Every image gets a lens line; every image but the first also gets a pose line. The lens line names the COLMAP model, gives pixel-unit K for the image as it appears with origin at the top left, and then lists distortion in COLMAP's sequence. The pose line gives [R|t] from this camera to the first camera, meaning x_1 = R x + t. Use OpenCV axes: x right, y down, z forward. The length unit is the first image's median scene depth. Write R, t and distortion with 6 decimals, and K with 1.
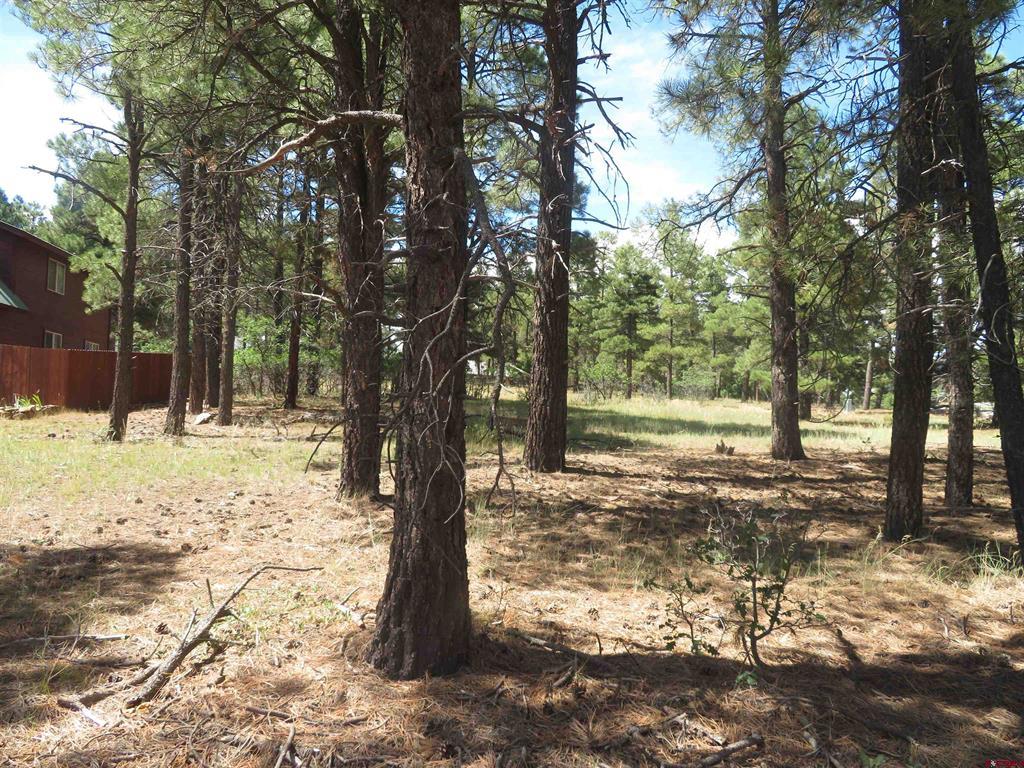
lens RADIAL K [[736.1, 0, 510.6], [0, 736.1, 382.4], [0, 0, 1]] dist [-0.003925, 0.000221]
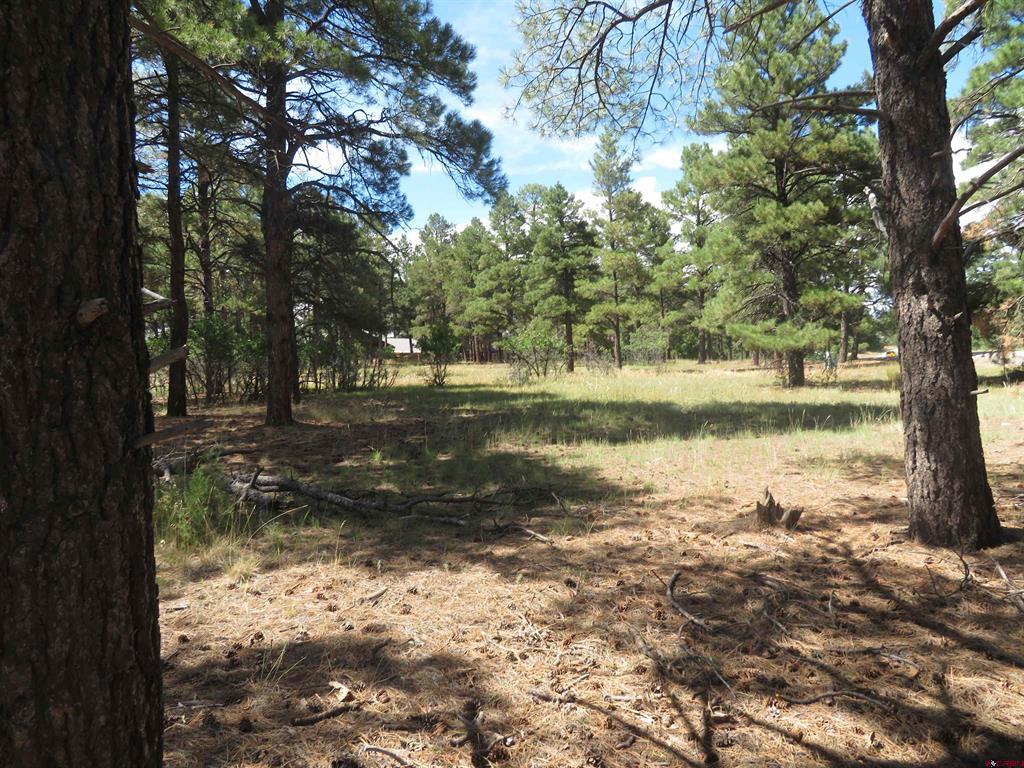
lens RADIAL K [[736.1, 0, 510.6], [0, 736.1, 382.4], [0, 0, 1]] dist [-0.003925, 0.000221]
pose [[0.994714, -0.076872, 0.068081, 0.034100], [0.074345, 0.996473, 0.038908, -0.002033], [-0.070832, -0.033641, 0.996921, 0.168098]]
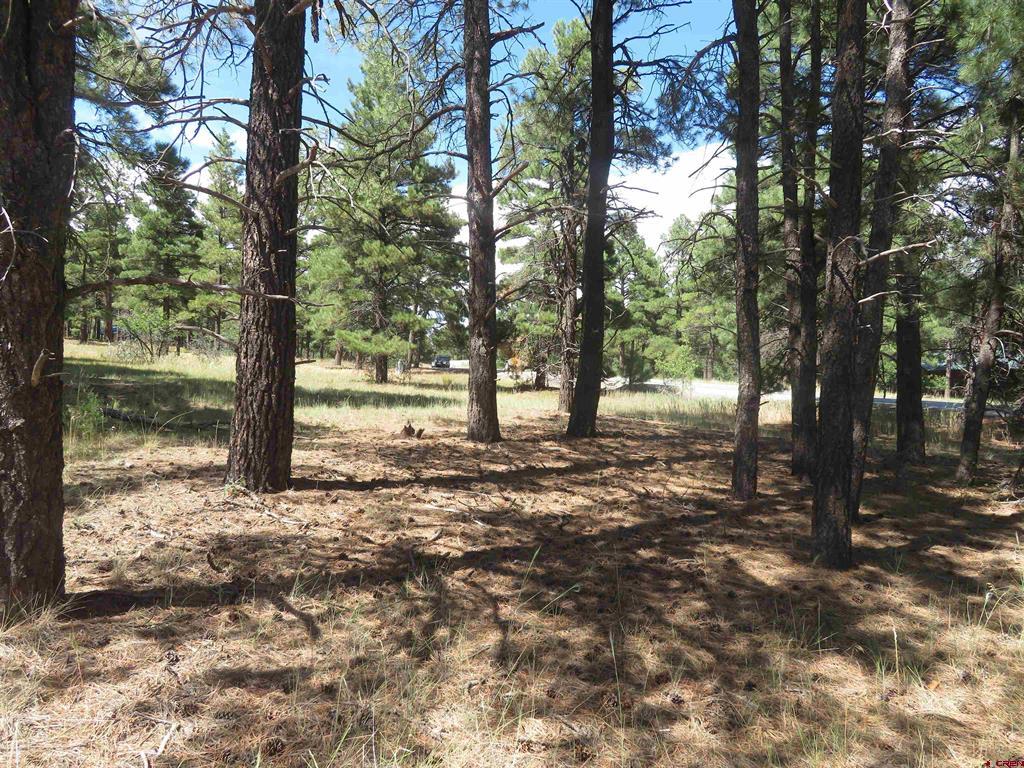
lens RADIAL K [[736.1, 0, 510.6], [0, 736.1, 382.4], [0, 0, 1]] dist [-0.003925, 0.000221]
pose [[0.798701, -0.002277, 0.601724, -0.036526], [-0.036337, 0.997985, 0.052009, -0.004075], [-0.600630, -0.063404, 0.797009, 0.069562]]
